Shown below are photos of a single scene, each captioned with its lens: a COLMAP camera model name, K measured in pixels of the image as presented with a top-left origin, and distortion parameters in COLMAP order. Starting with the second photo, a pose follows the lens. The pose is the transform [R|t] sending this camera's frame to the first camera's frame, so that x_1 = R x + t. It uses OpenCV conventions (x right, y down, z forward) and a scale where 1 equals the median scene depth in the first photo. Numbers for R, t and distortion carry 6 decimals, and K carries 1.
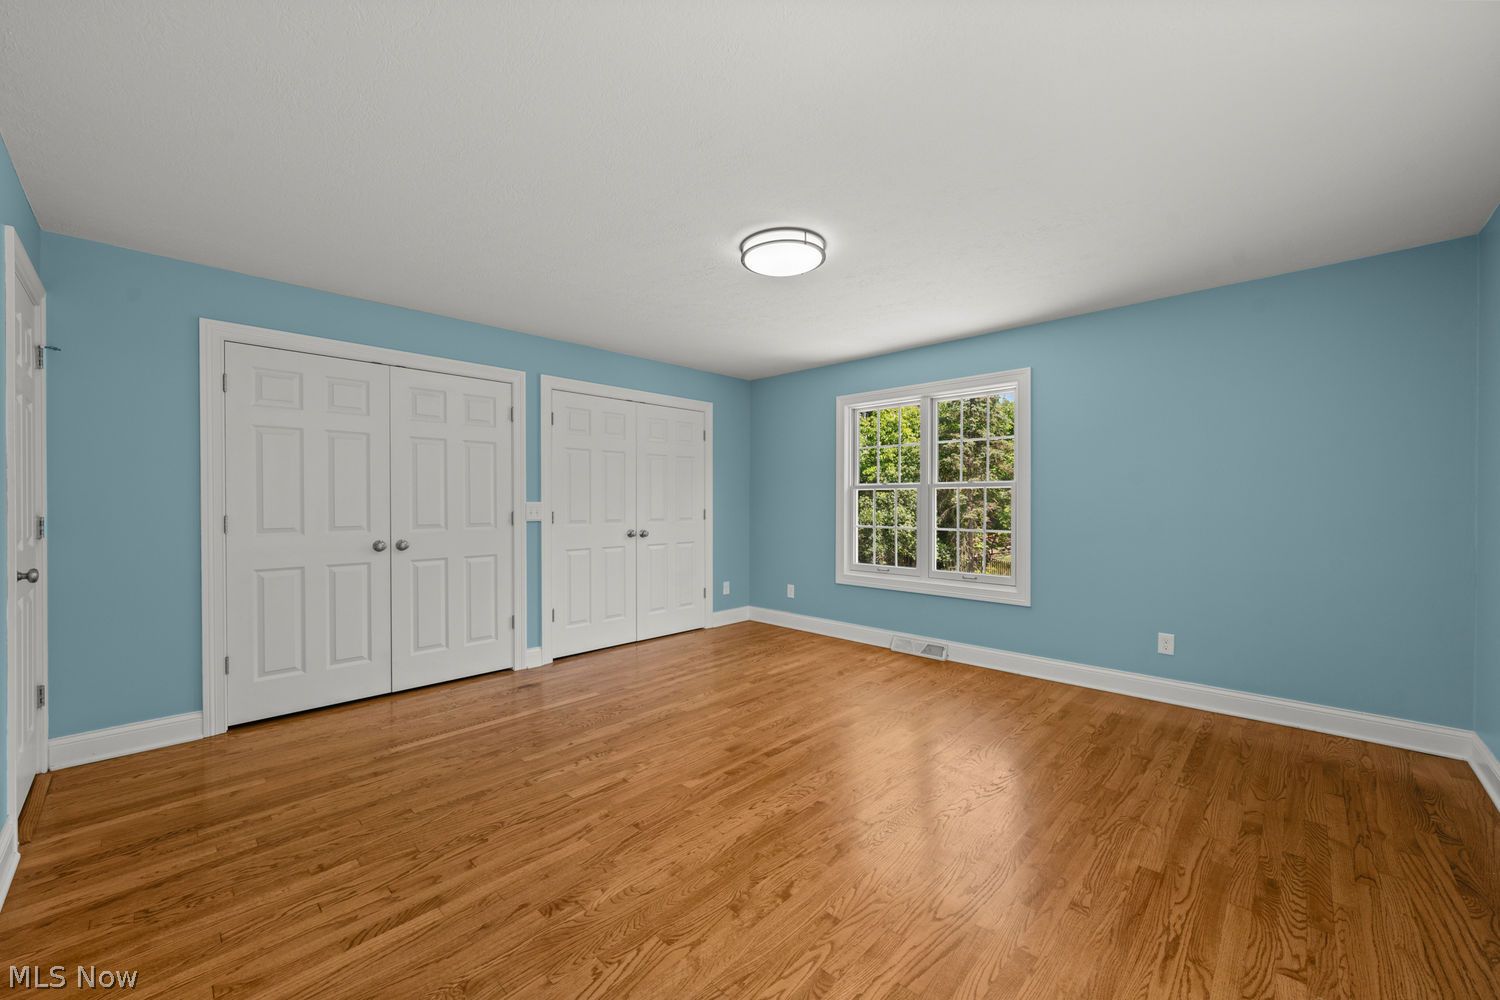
lens RADIAL K [[573.5, 0, 751.6], [0, 573.5, 501.3], [0, 0, 1]] dist [-0.001228, 0.000095]
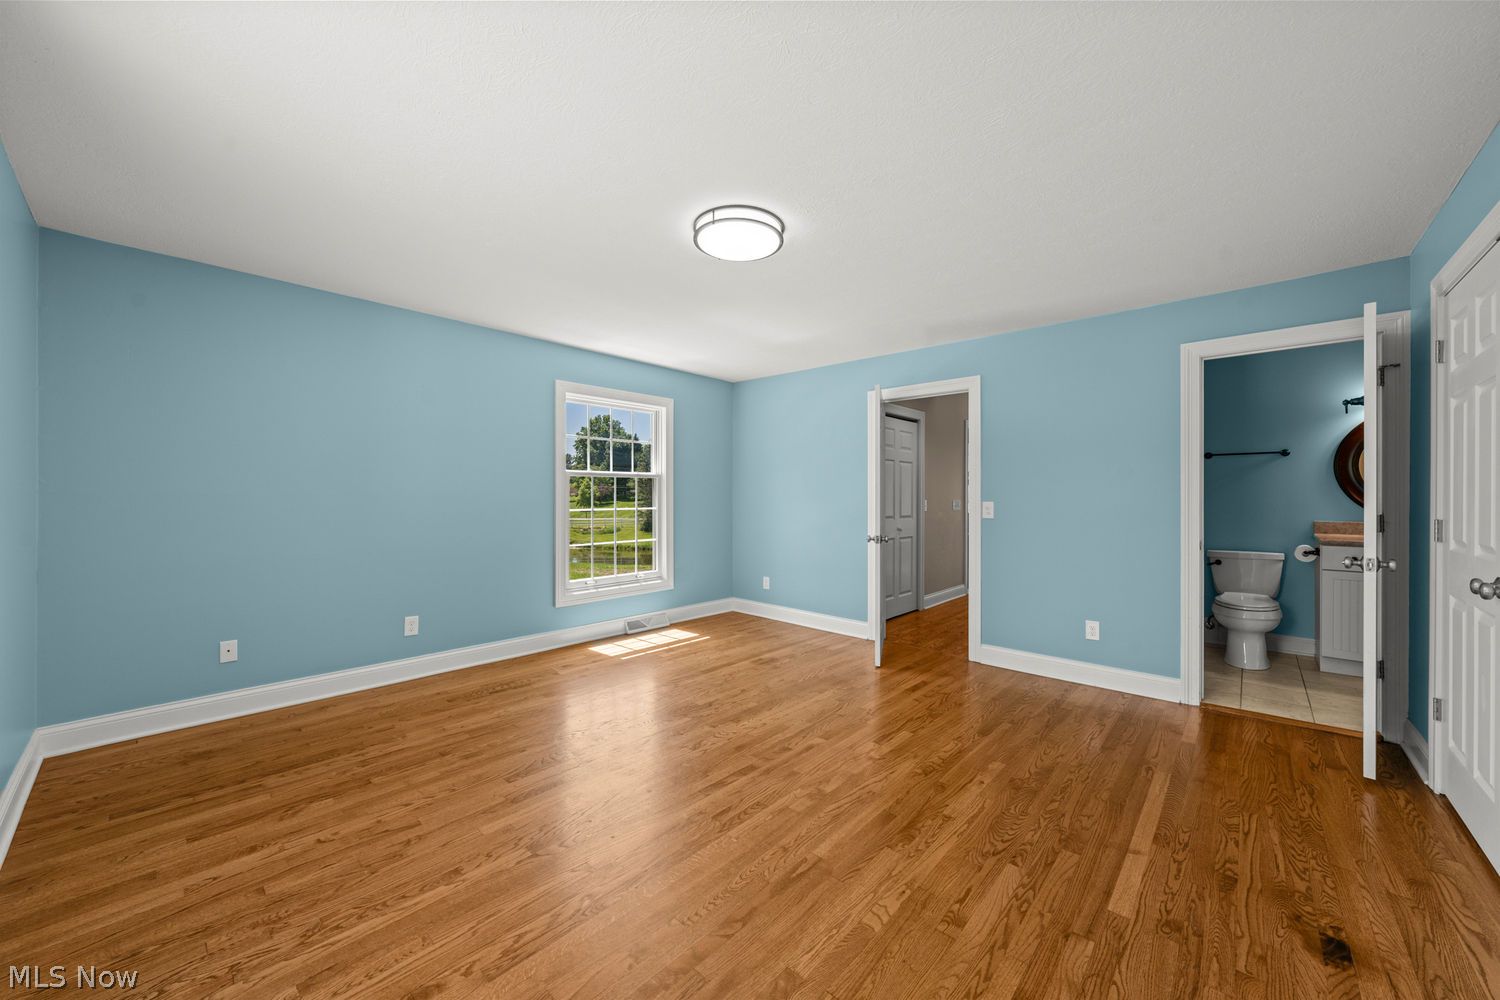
lens RADIAL K [[544.6, 0, 748.6], [0, 544.6, 498.7], [0, 0, 1]] dist [0.001007, 0.000025]
pose [[-0.999717, -0.003991, -0.023450, 0.060527], [-0.004110, 0.999979, 0.005006, -0.004649], [0.023430, 0.005101, -0.999712, 2.001275]]
